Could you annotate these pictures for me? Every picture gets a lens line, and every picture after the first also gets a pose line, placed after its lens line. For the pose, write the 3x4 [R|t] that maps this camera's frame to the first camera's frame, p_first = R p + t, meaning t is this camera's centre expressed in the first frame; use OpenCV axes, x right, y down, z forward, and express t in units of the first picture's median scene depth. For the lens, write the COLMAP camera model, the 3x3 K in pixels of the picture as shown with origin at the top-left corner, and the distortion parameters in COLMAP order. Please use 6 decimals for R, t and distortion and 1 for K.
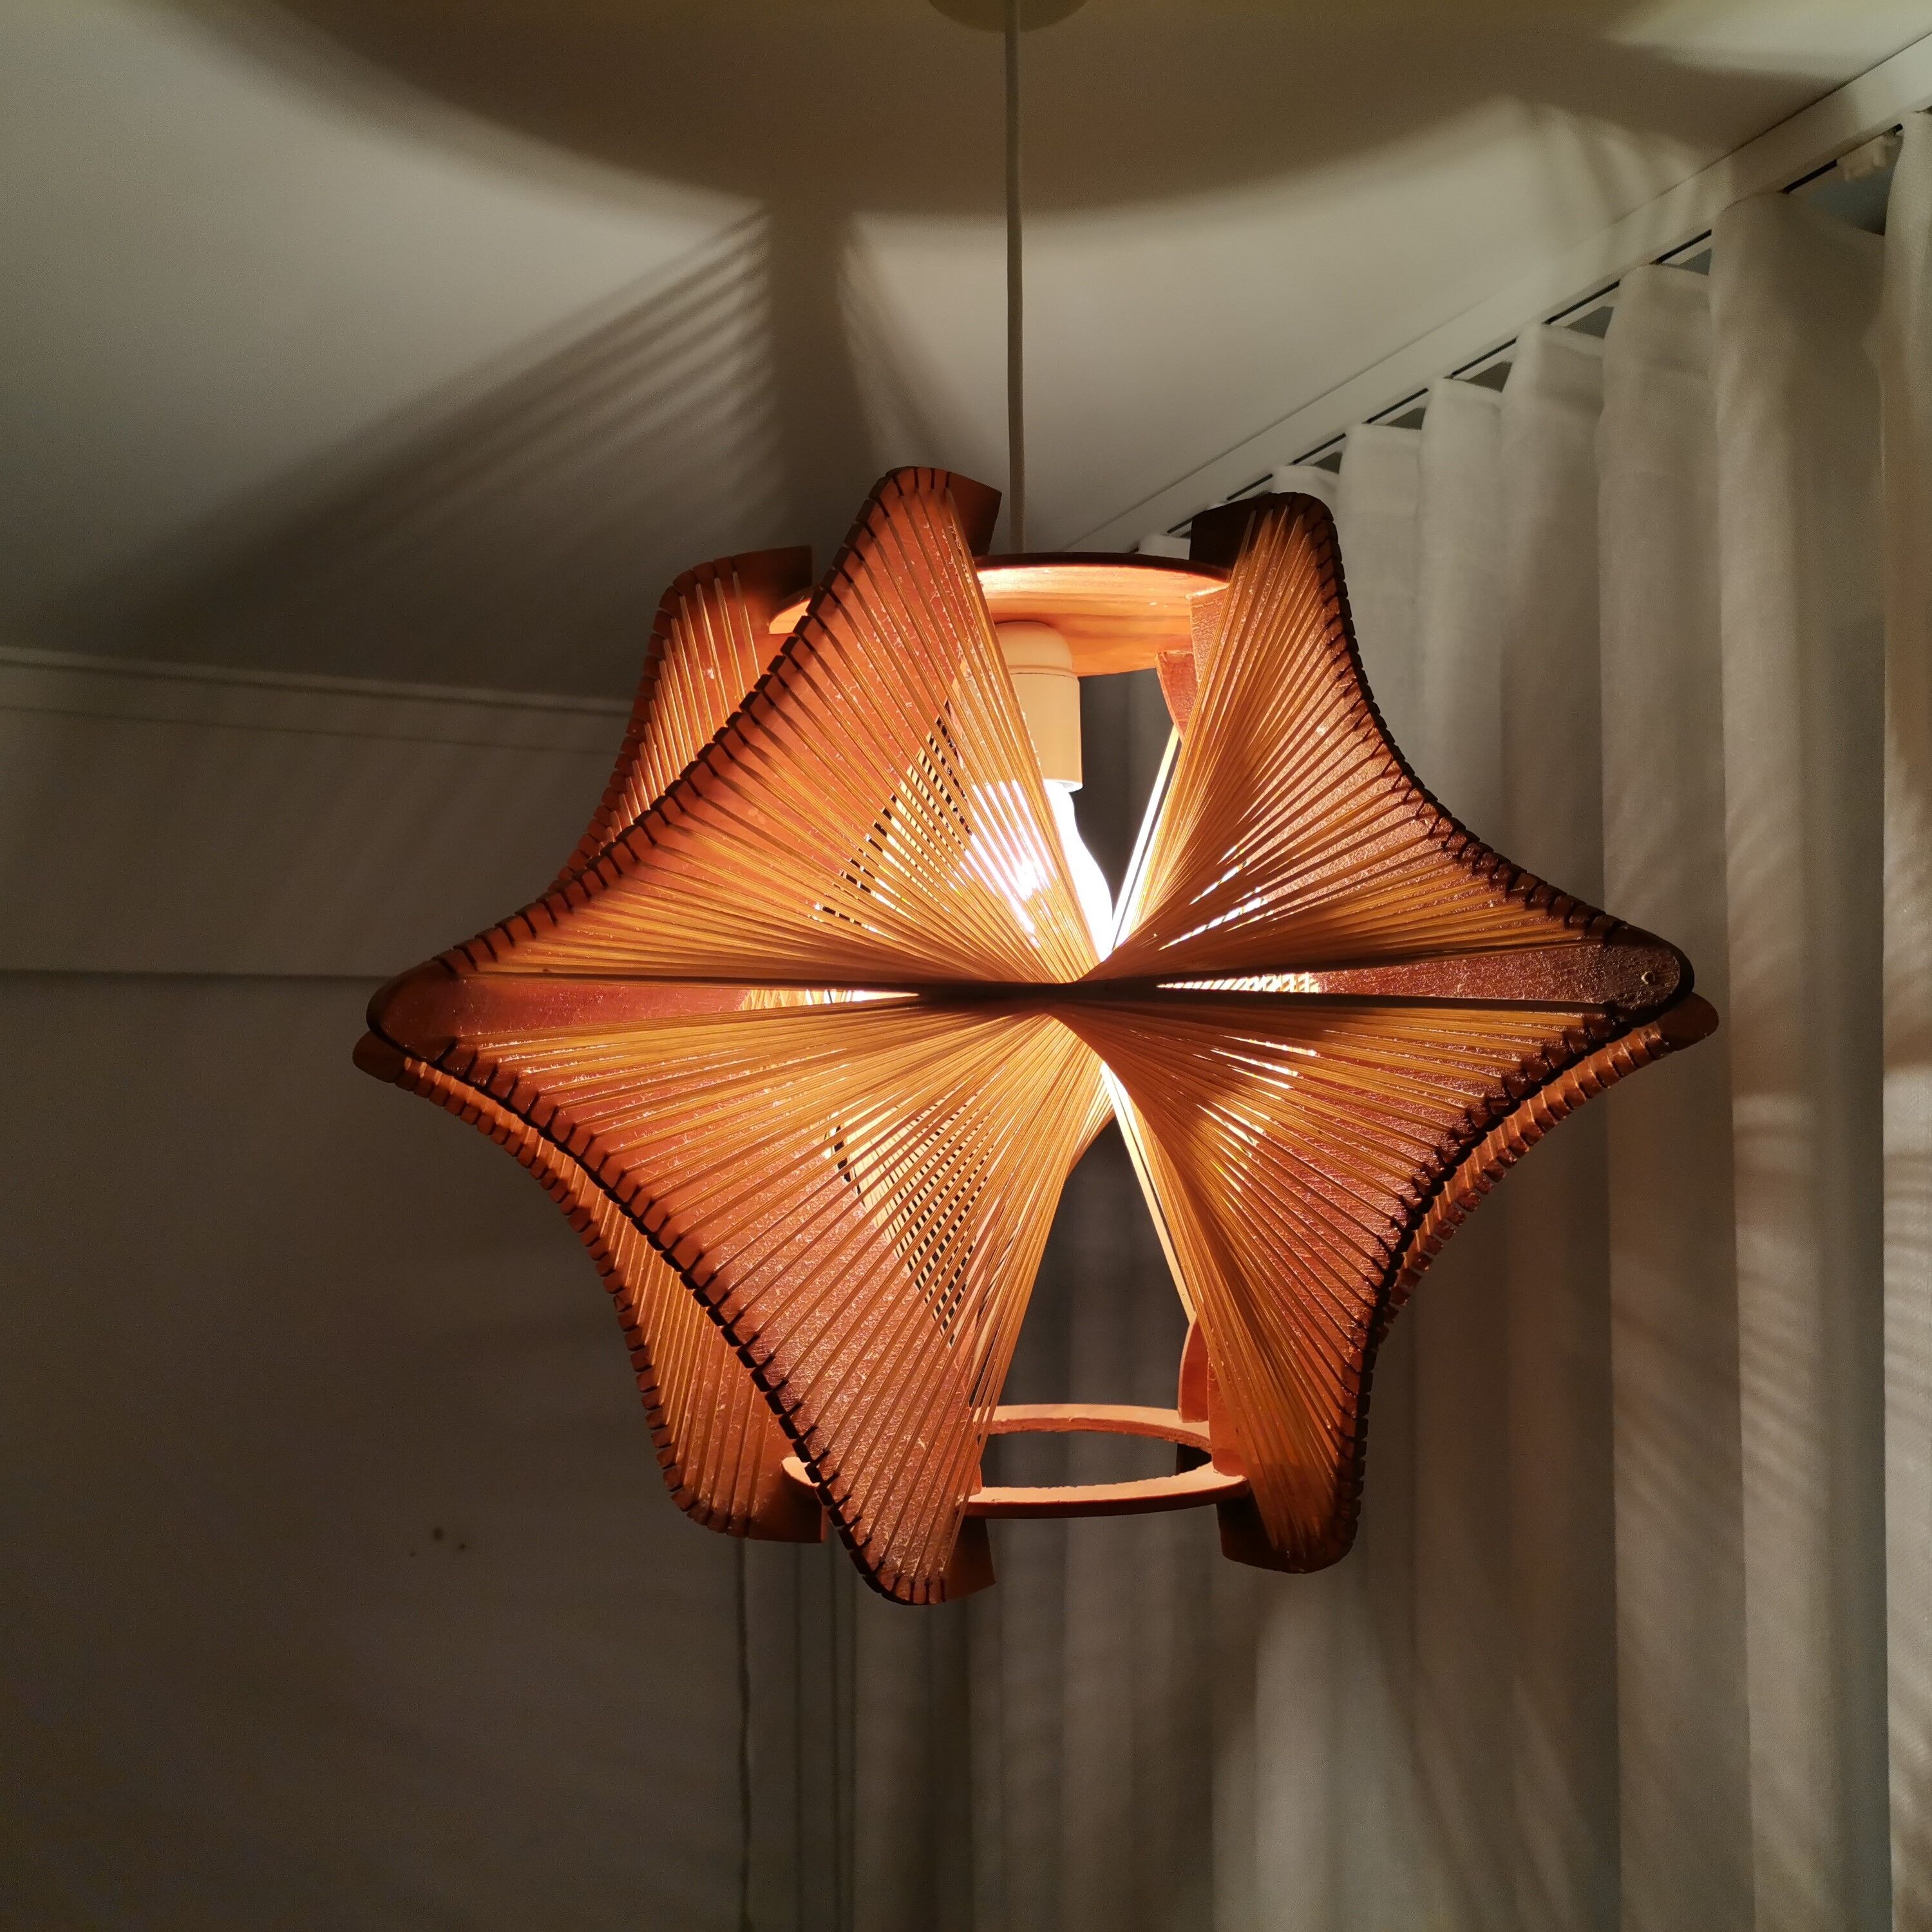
lens RADIAL K [[1690.9, 0, 1012.7], [0, 1690.9, 964.6], [0, 0, 1]] dist [0.001633, 0.001204]
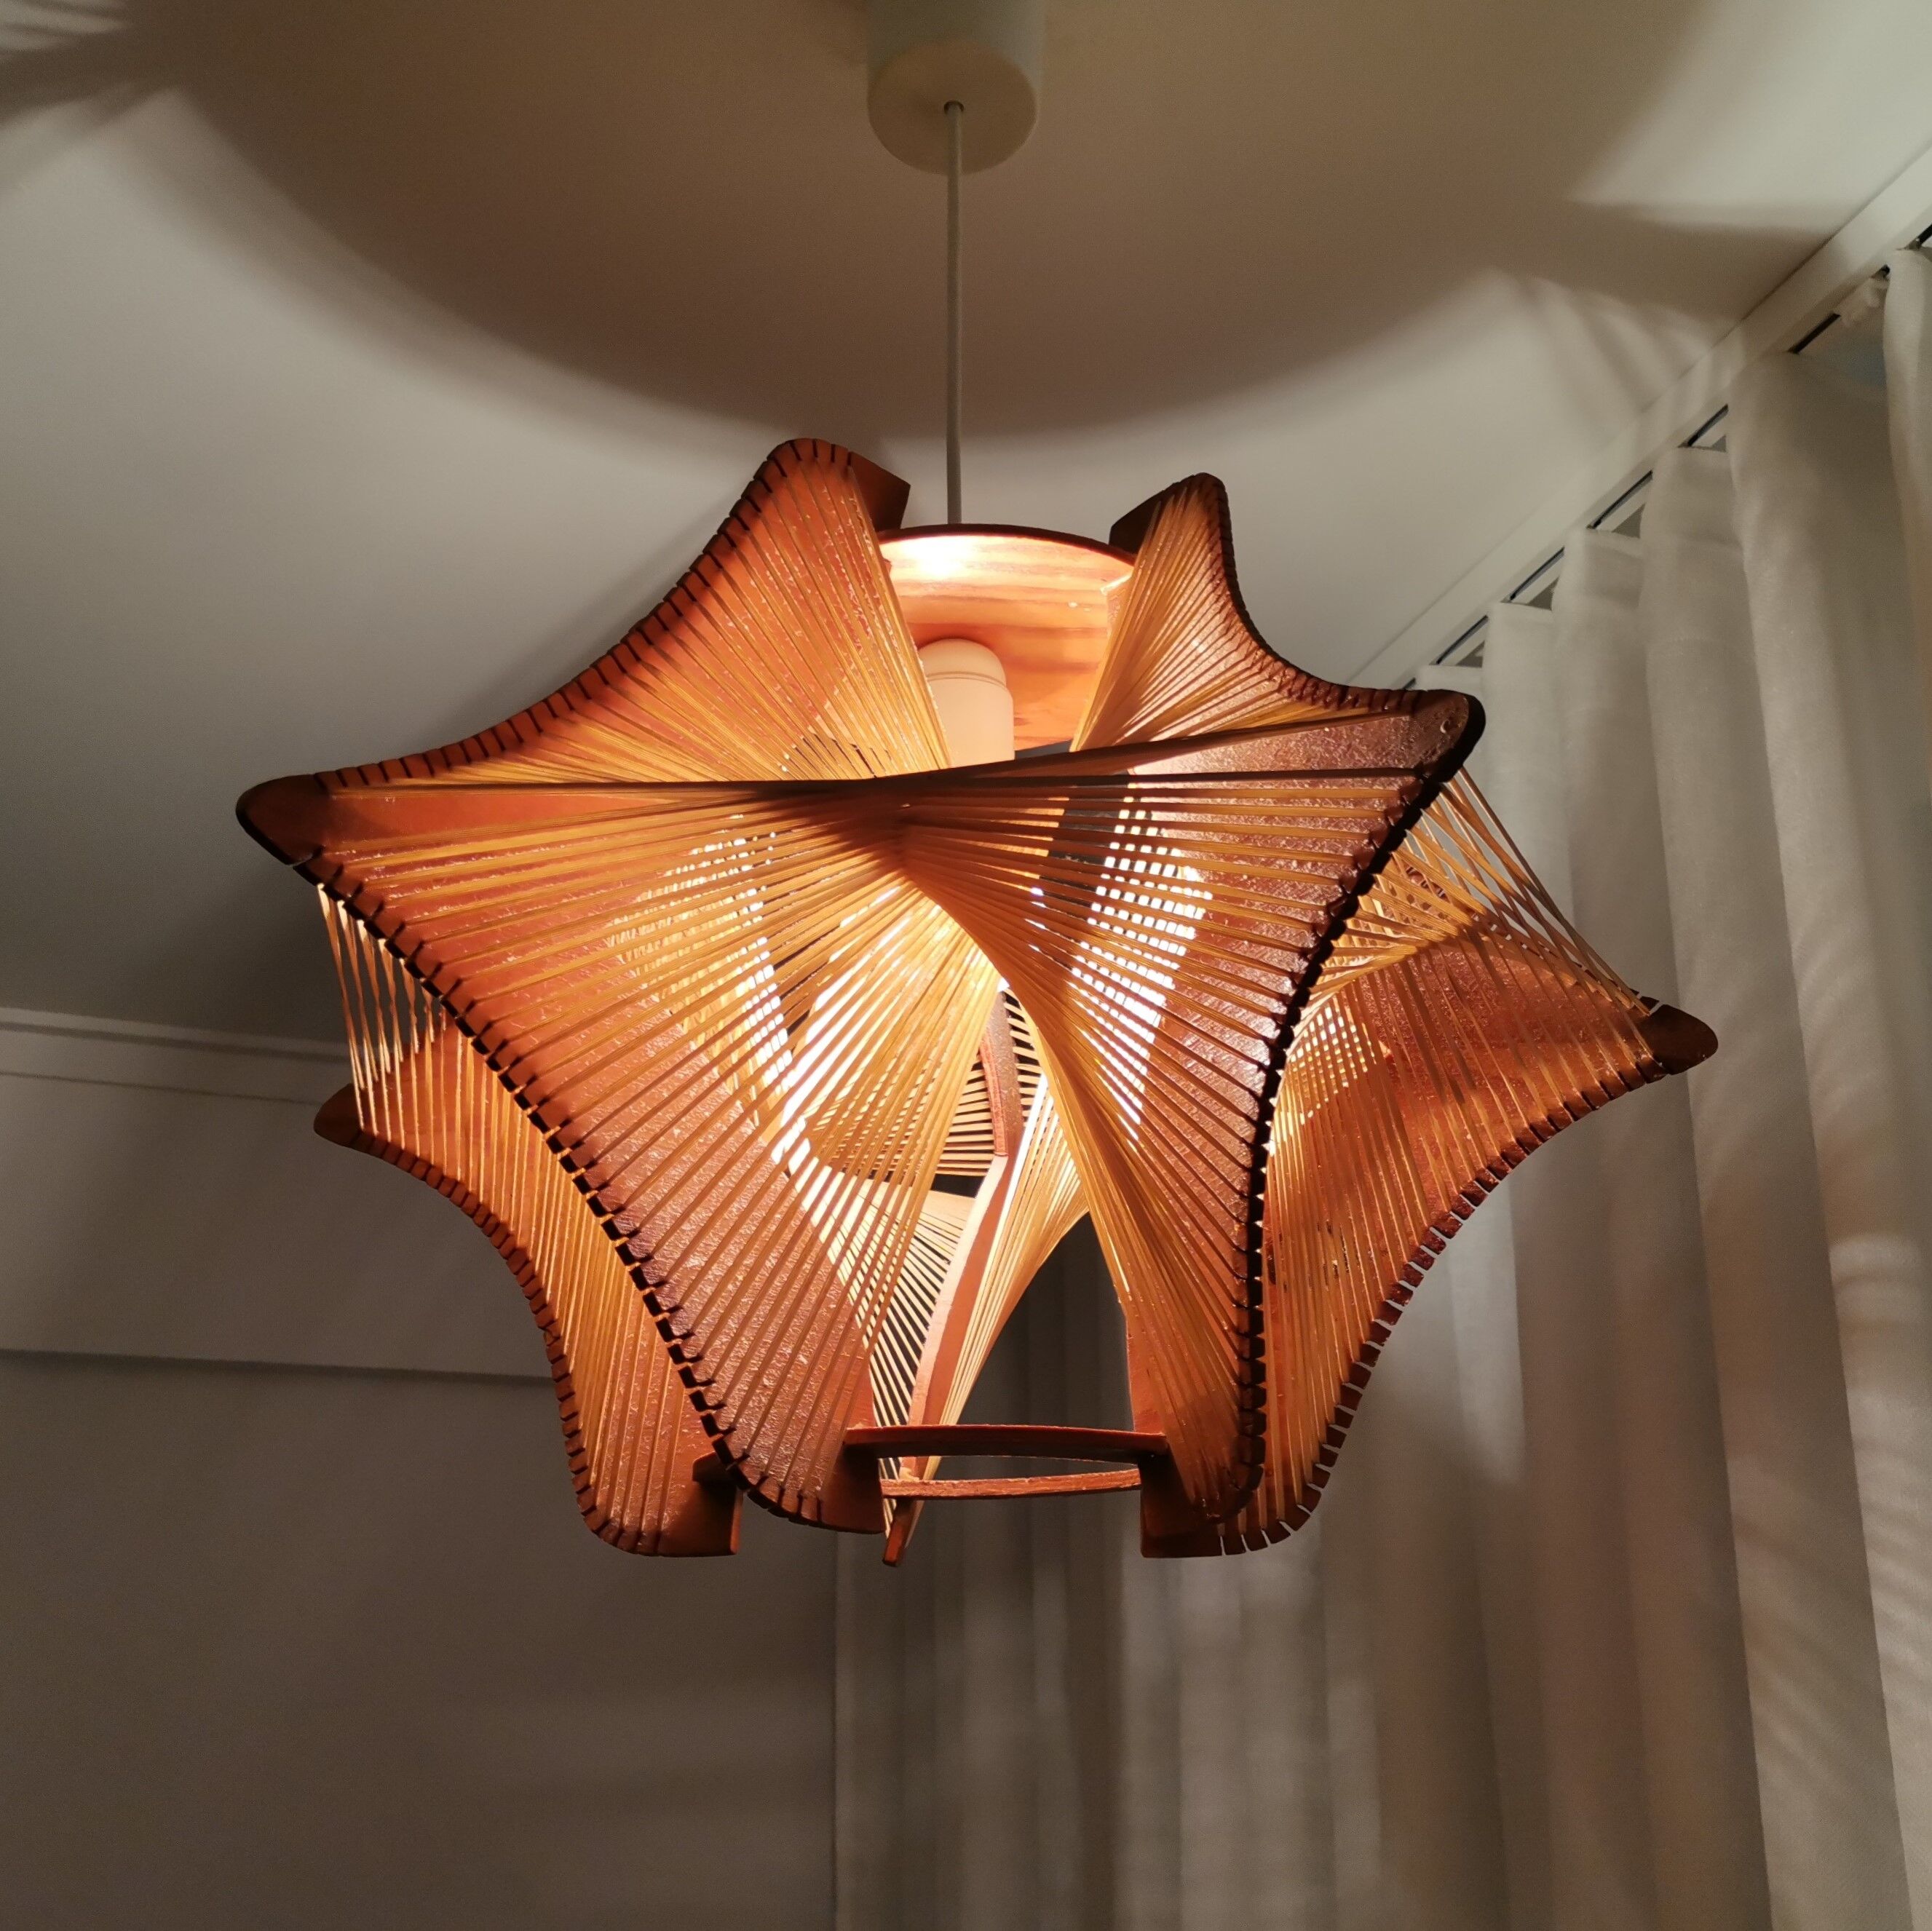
lens RADIAL K [[1848.8, 0, 976.9], [0, 1848.8, 972.7], [0, 0, 1]] dist [0.015285, -0.018790]
pose [[0.994903, -0.028348, -0.096765, 0.154280], [0.005779, 0.974121, -0.225951, 0.312145], [0.100666, 0.224240, 0.969321, -0.056066]]
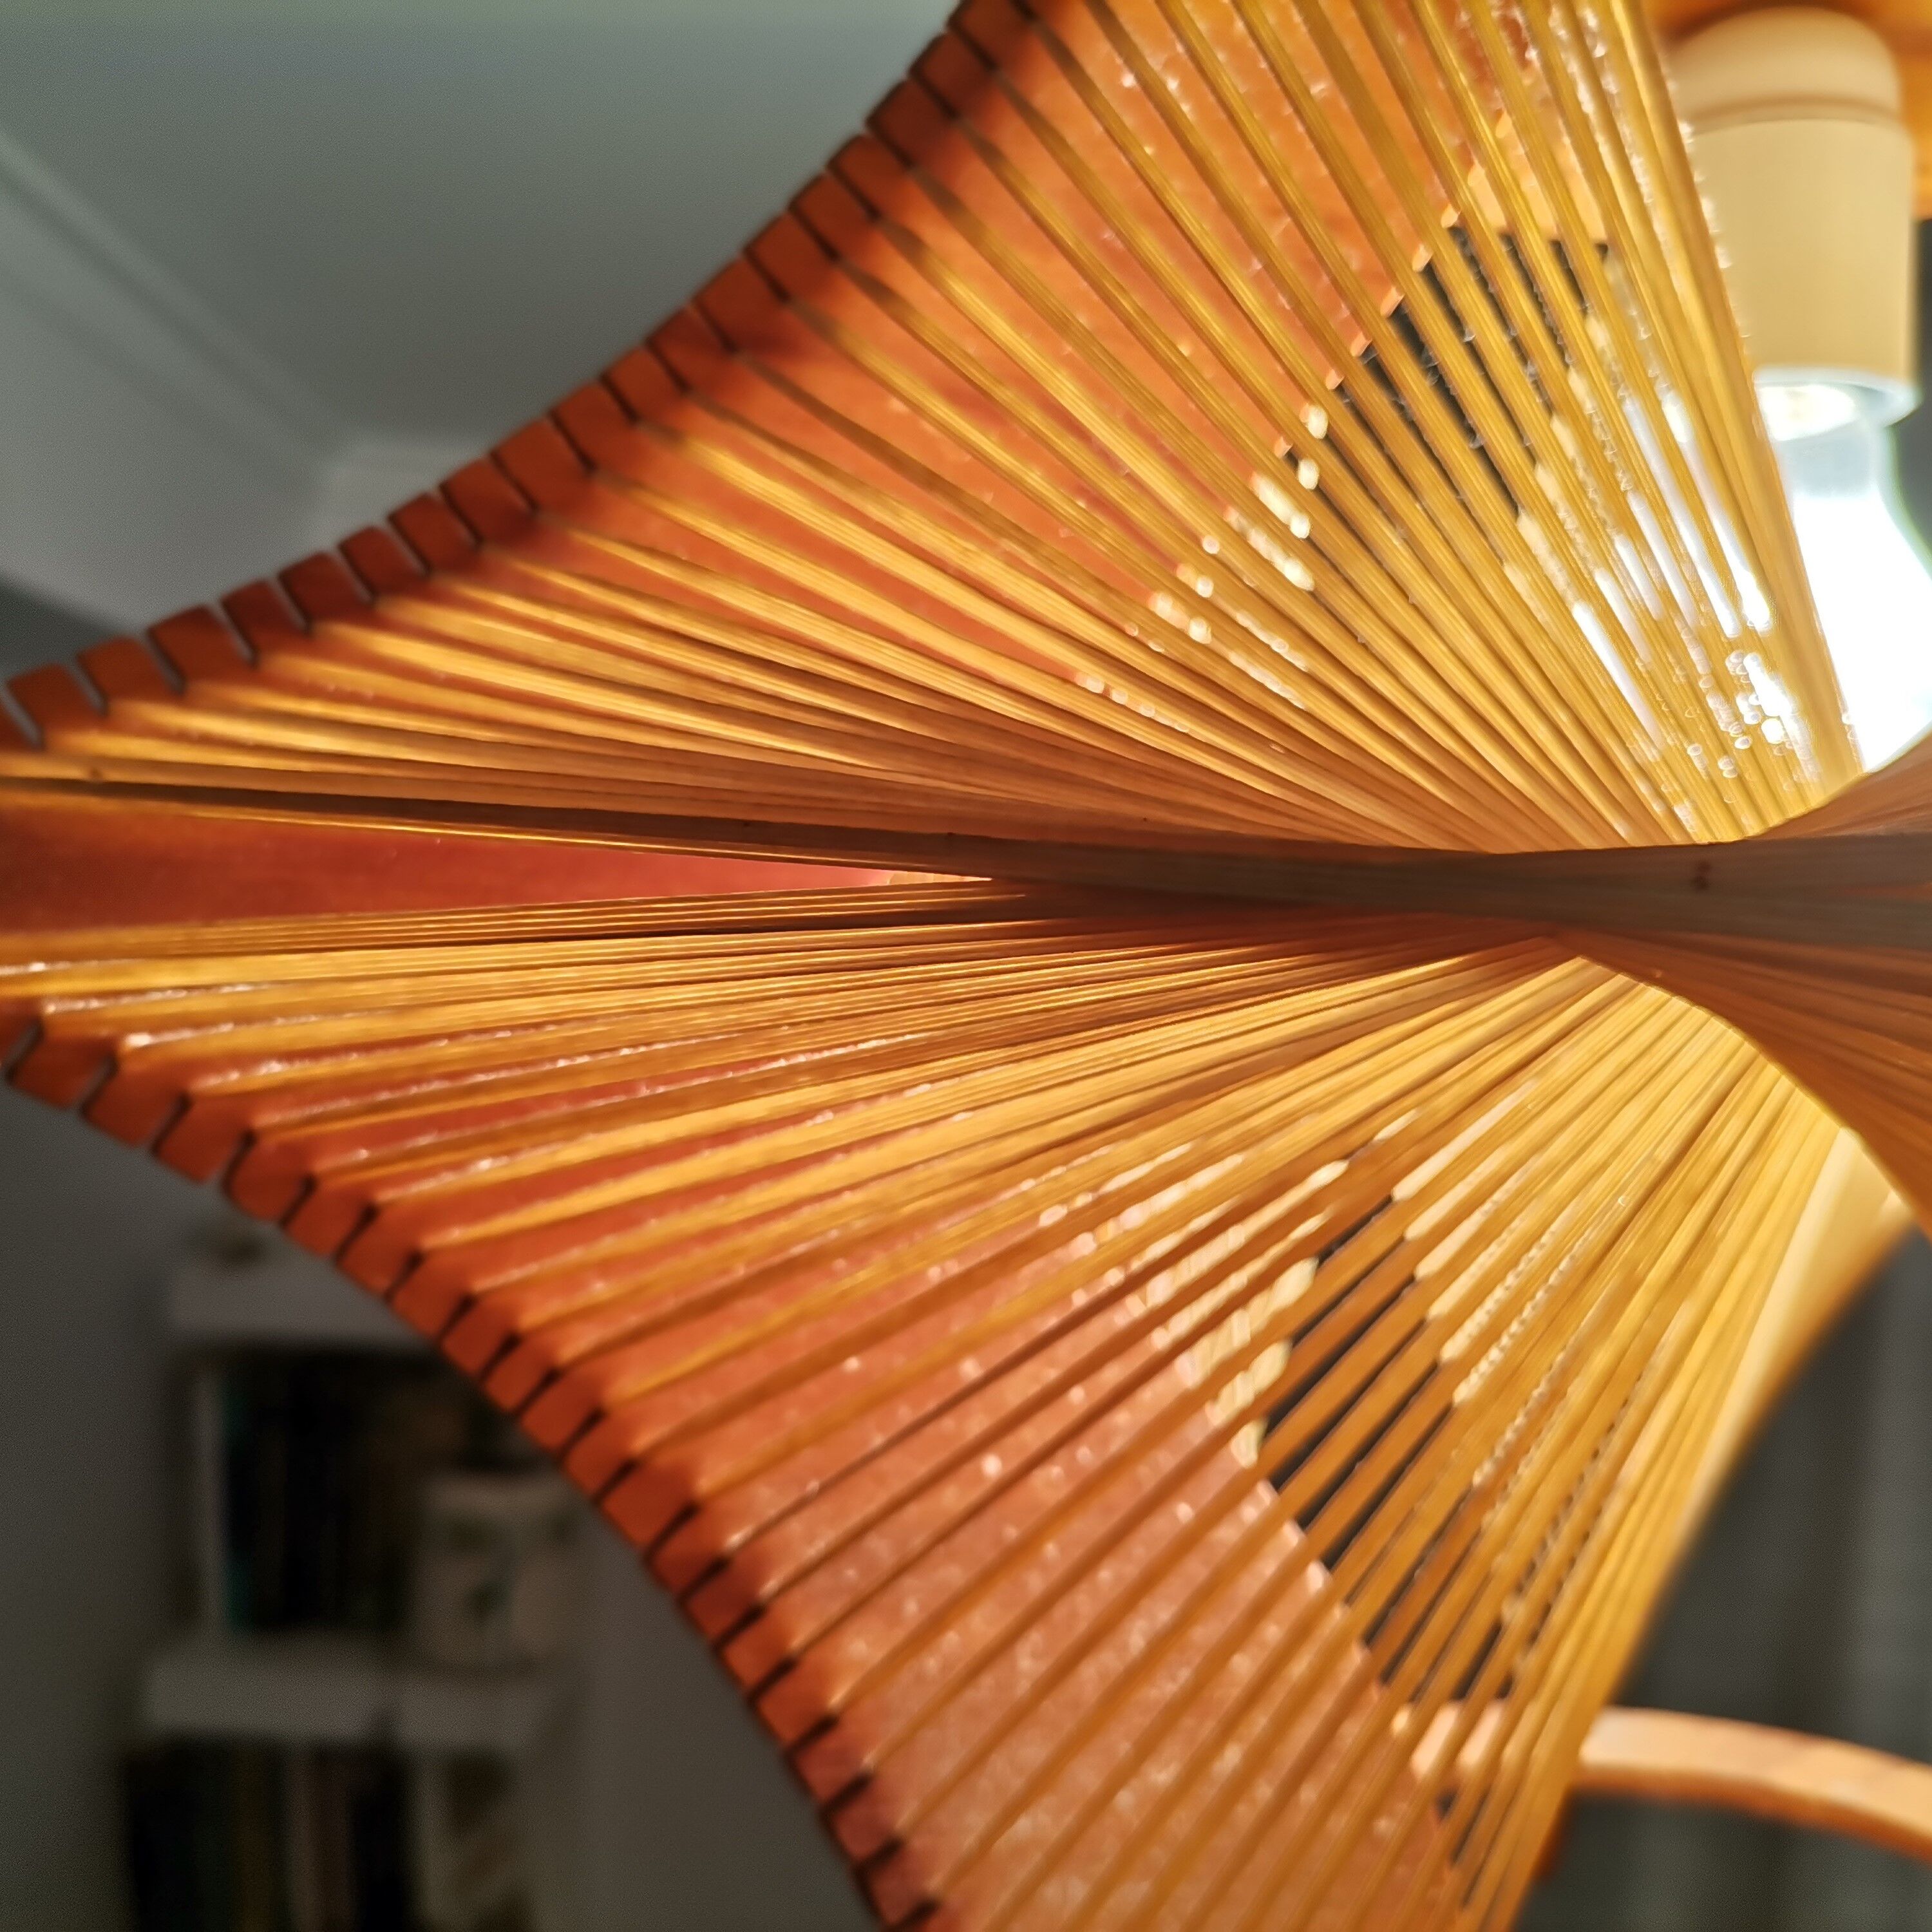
lens RADIAL K [[1848.9, 0, 976.9], [0, 1848.9, 973.2], [0, 0, 1]] dist [0.015285, -0.018790]
pose [[0.899137, 0.054582, -0.434251, 0.056861], [-0.025020, 0.996981, 0.073509, 0.010102], [0.436952, -0.055230, 0.897788, 0.595425]]
